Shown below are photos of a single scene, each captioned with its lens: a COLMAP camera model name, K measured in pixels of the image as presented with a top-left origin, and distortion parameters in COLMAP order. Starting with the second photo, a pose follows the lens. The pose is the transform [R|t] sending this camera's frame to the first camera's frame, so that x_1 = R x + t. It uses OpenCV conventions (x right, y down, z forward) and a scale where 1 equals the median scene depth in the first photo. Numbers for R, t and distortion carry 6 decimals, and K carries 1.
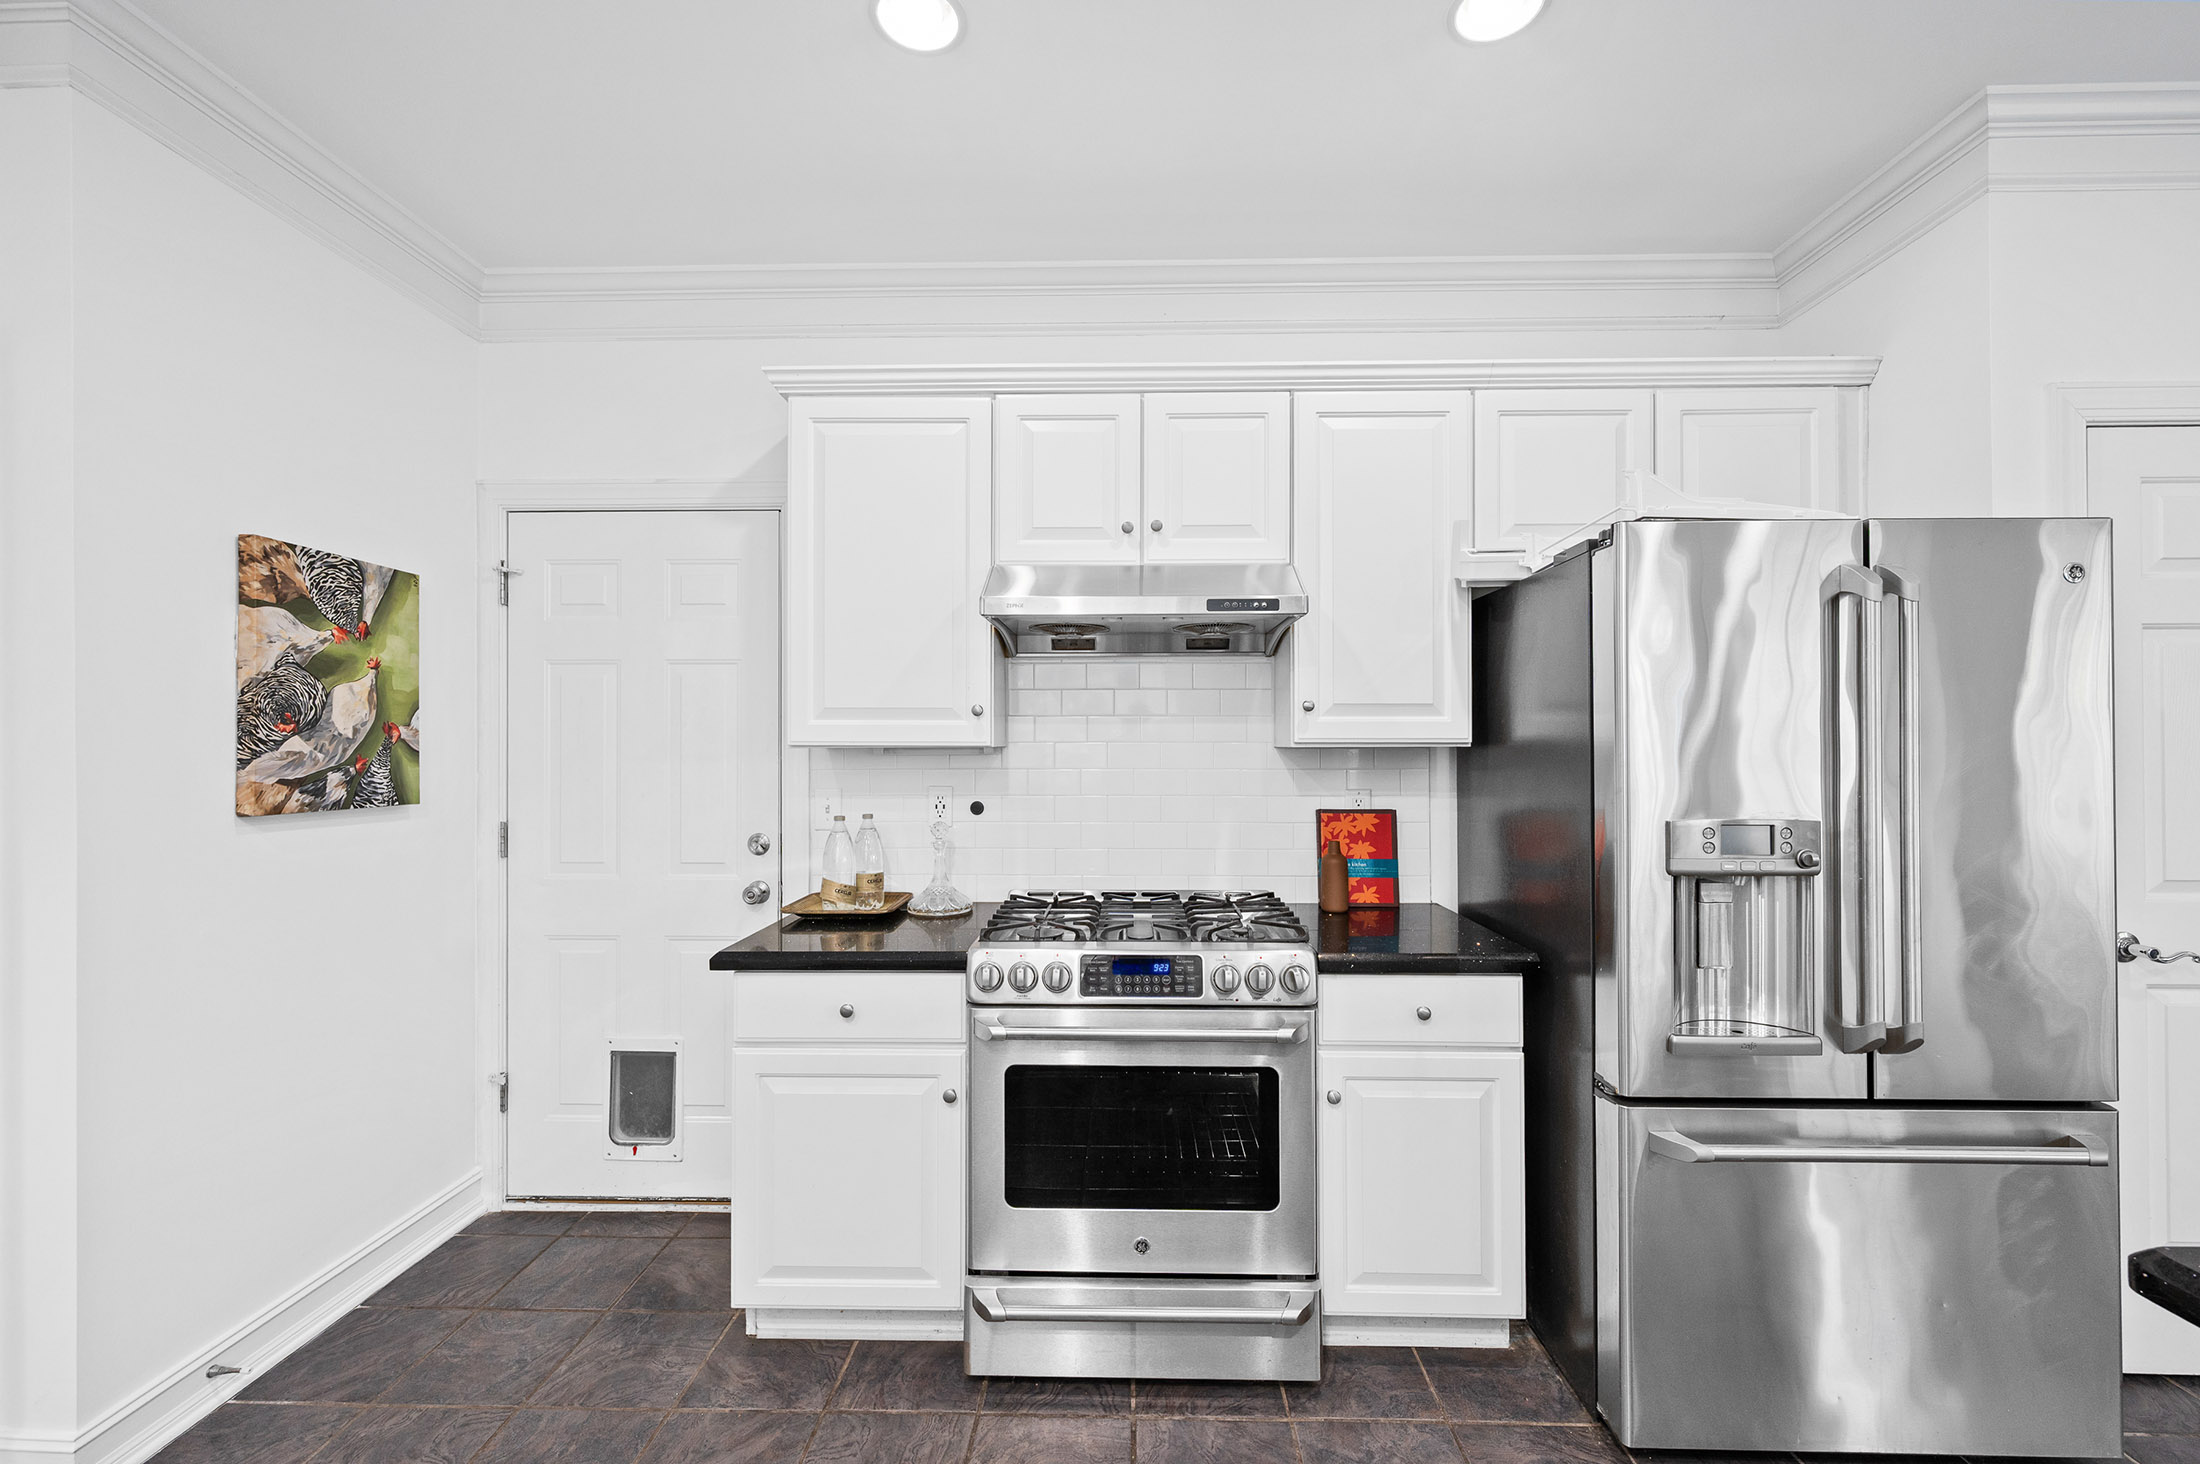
lens RADIAL K [[868.5, 0, 1027.6], [0, 868.5, 739.4], [0, 0, 1]] dist [-0.001228, 0.000260]
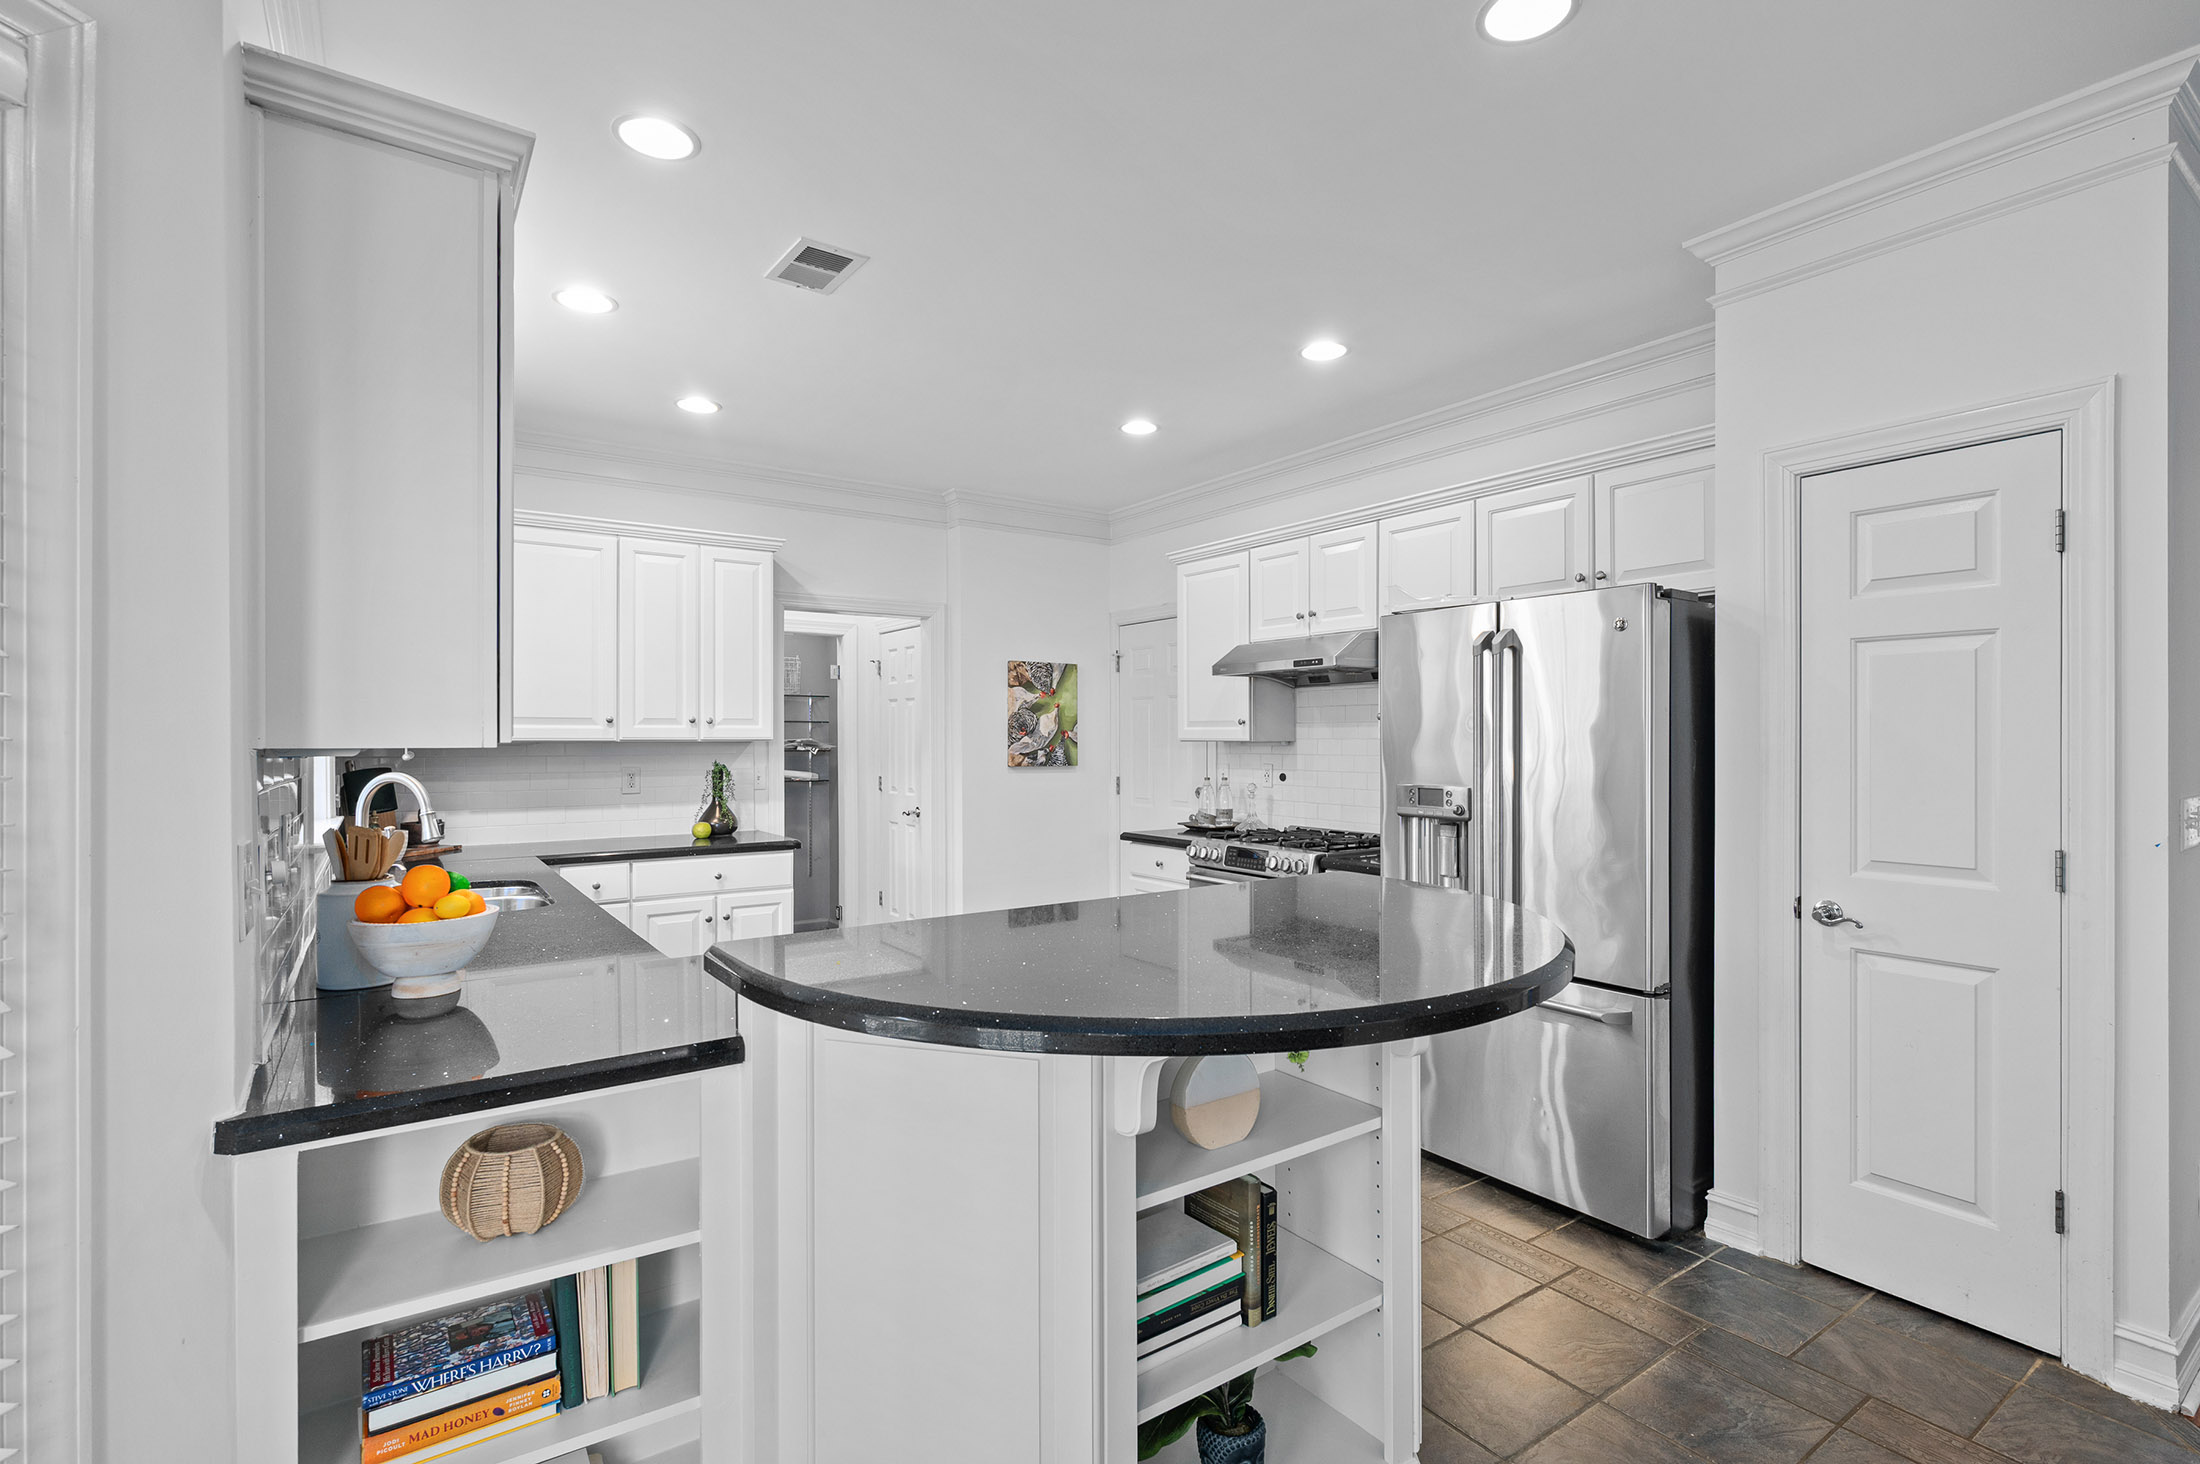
lens RADIAL K [[1030.7, 0, 1087.6], [0, 1030.7, 729.1], [0, 0, 1]] dist [-0.001001, 0.000716]
pose [[0.578761, -0.006508, -0.815471, 1.613972], [0.004317, 0.999979, -0.004916, -0.008622], [0.815486, -0.000676, 0.578776, -0.564658]]
